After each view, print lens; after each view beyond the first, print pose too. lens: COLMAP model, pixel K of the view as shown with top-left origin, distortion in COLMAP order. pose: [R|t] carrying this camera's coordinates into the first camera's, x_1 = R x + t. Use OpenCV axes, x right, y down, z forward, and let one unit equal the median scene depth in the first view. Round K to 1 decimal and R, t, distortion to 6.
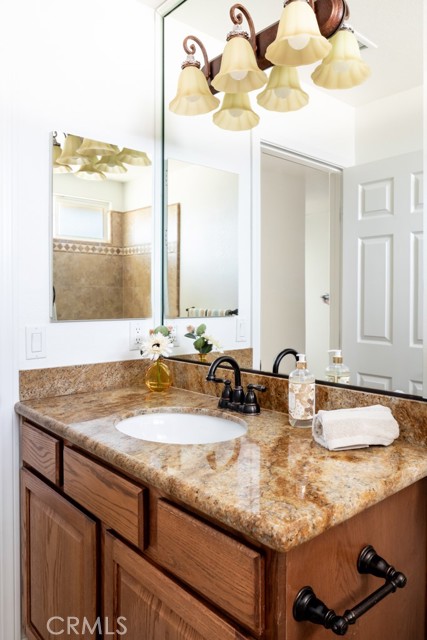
lens RADIAL K [[447.7, 0, 213.5], [0, 447.7, 320.0], [0, 0, 1]] dist [-0.006621, -0.000732]
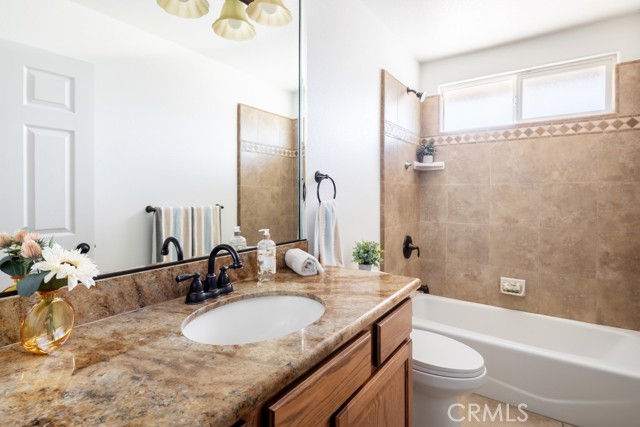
lens RADIAL K [[314.8, 0, 320.5], [0, 314.8, 203.2], [0, 0, 1]] dist [0.002675, -0.000321]
pose [[-0.207913, -0.024141, 0.977849, -0.465871], [0.044852, 0.998409, 0.034185, -0.018686], [-0.977118, 0.050966, -0.206499, 0.589836]]
